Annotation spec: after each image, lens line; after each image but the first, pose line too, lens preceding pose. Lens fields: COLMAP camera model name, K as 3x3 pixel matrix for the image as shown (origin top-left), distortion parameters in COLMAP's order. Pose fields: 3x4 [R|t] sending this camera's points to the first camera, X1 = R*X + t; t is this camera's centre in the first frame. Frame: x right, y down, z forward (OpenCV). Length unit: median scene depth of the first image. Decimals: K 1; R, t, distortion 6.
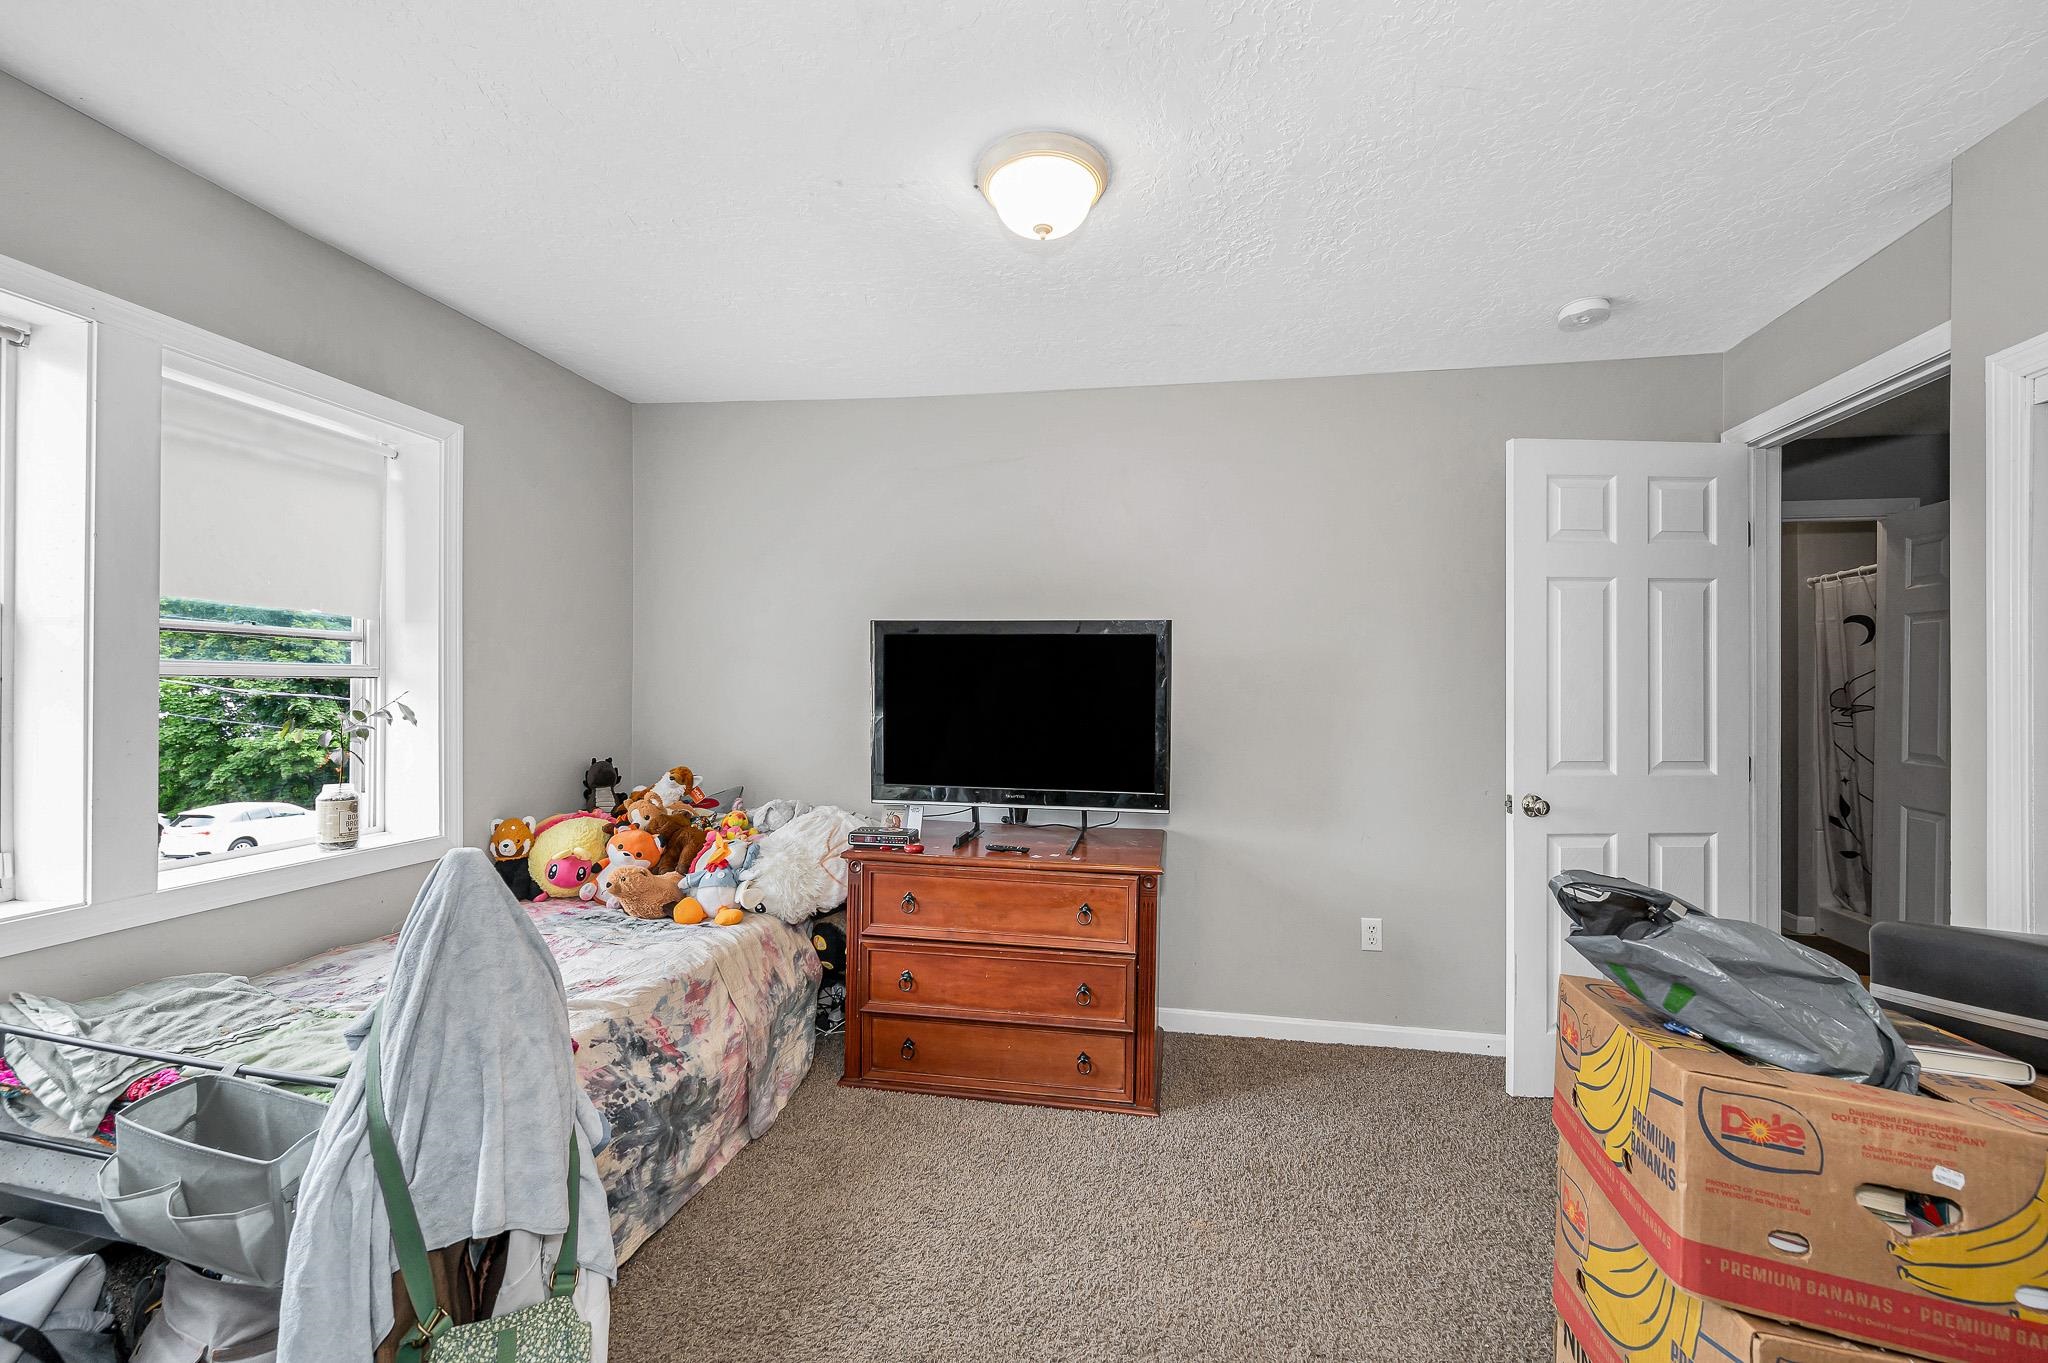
lens RADIAL K [[840.0, 0, 1014.1], [0, 840.0, 684.8], [0, 0, 1]] dist [-0.005920, -0.000762]
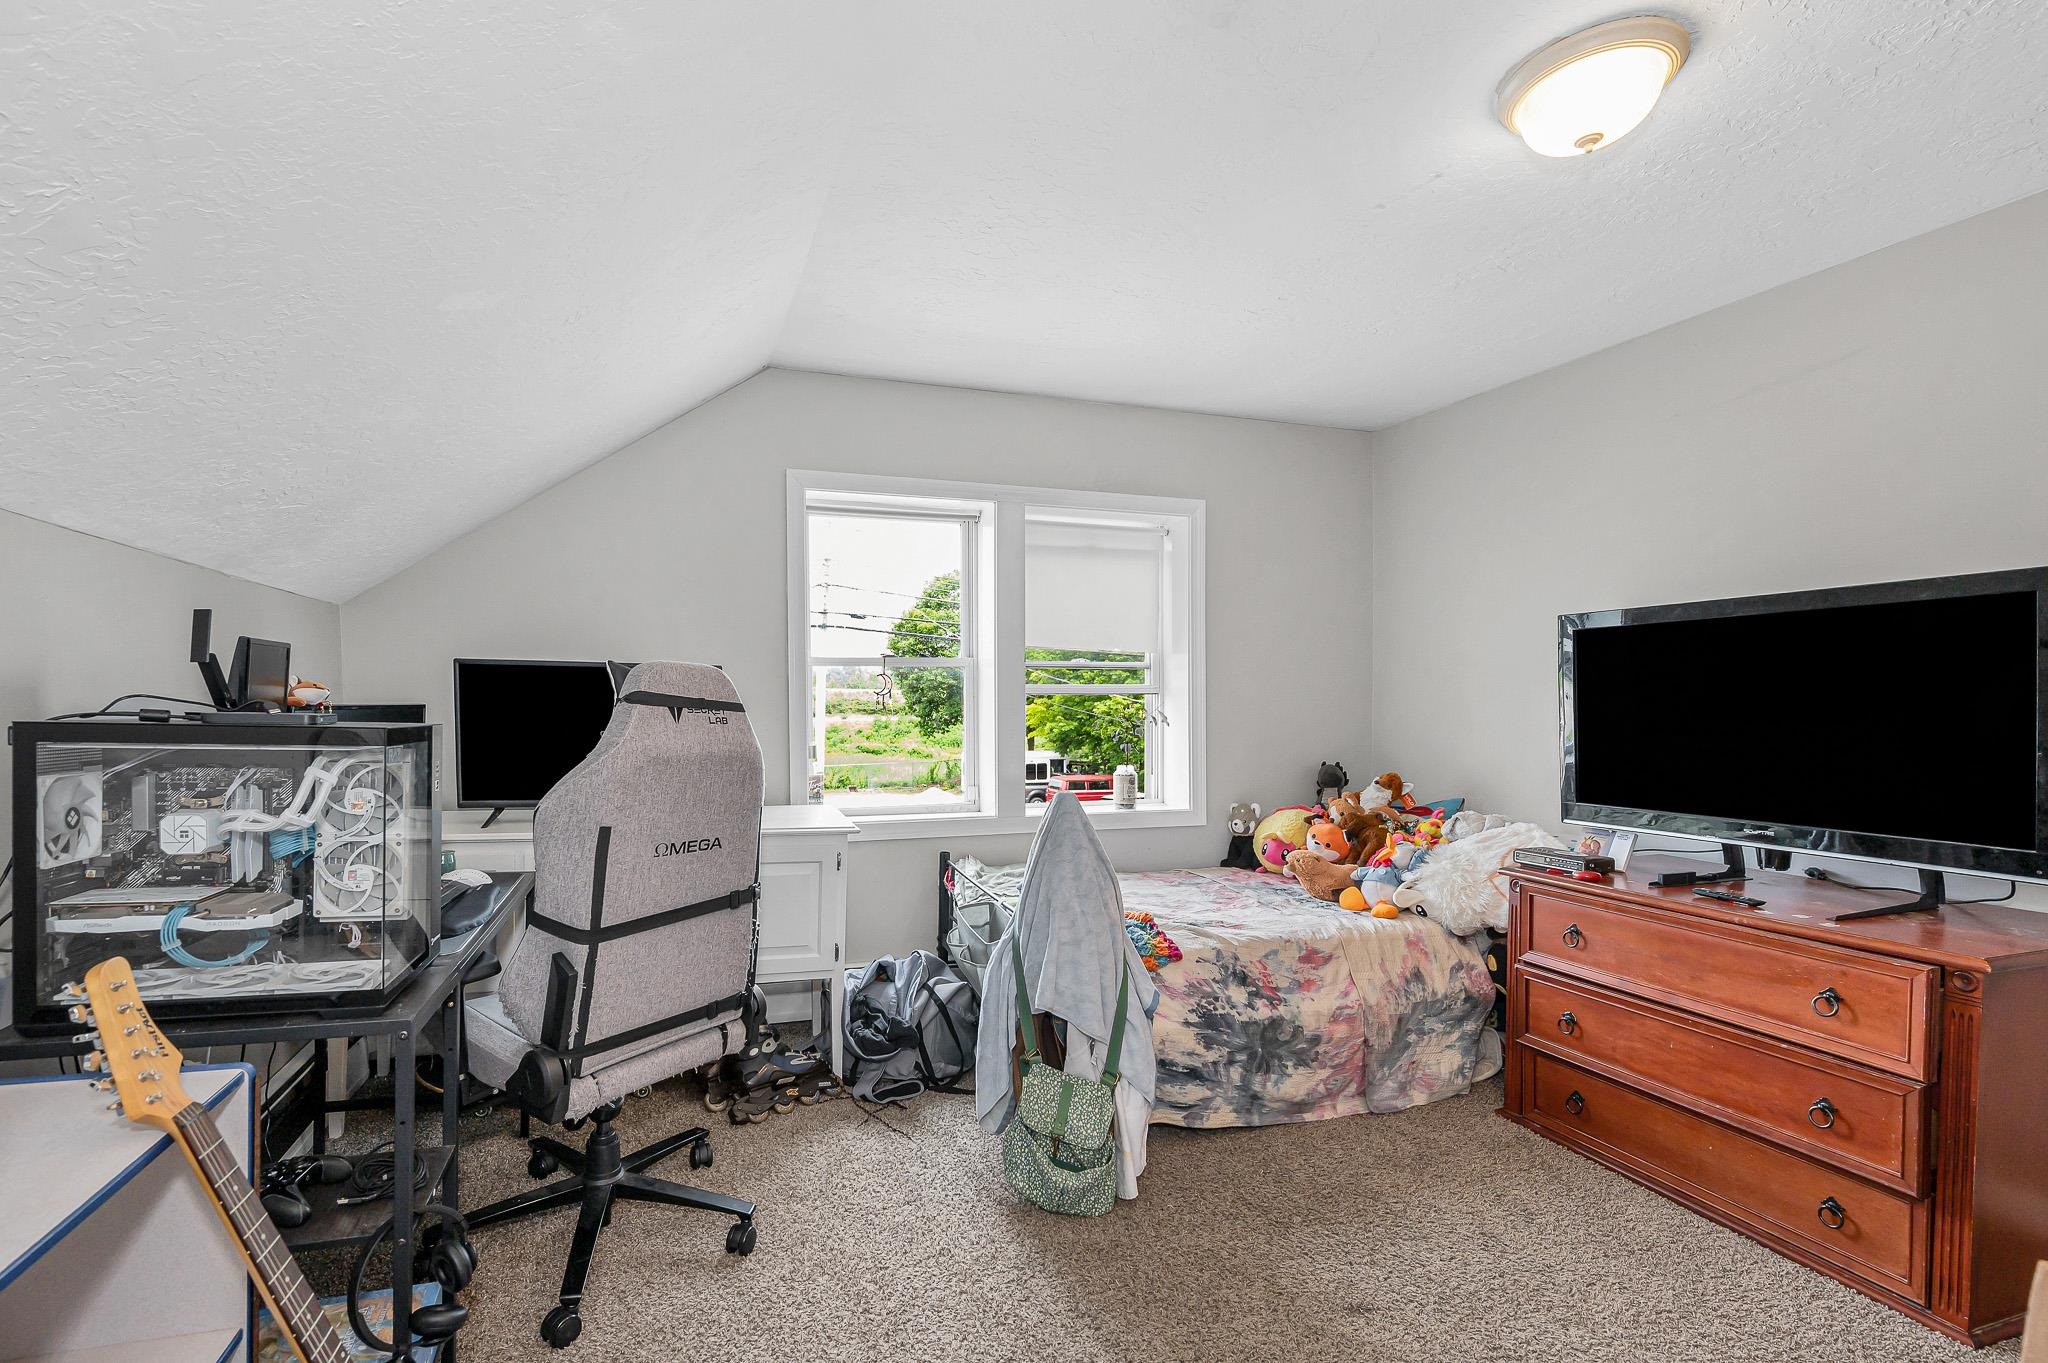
lens RADIAL K [[840.0, 0, 915.7], [0, 840.0, 727.8], [0, 0, 1]] dist [-0.005920, -0.000762]
pose [[0.444471, 0.011050, -0.895725, 0.350665], [0.012319, 0.999754, 0.018446, 0.018645], [0.895709, -0.019233, 0.444226, 0.003476]]
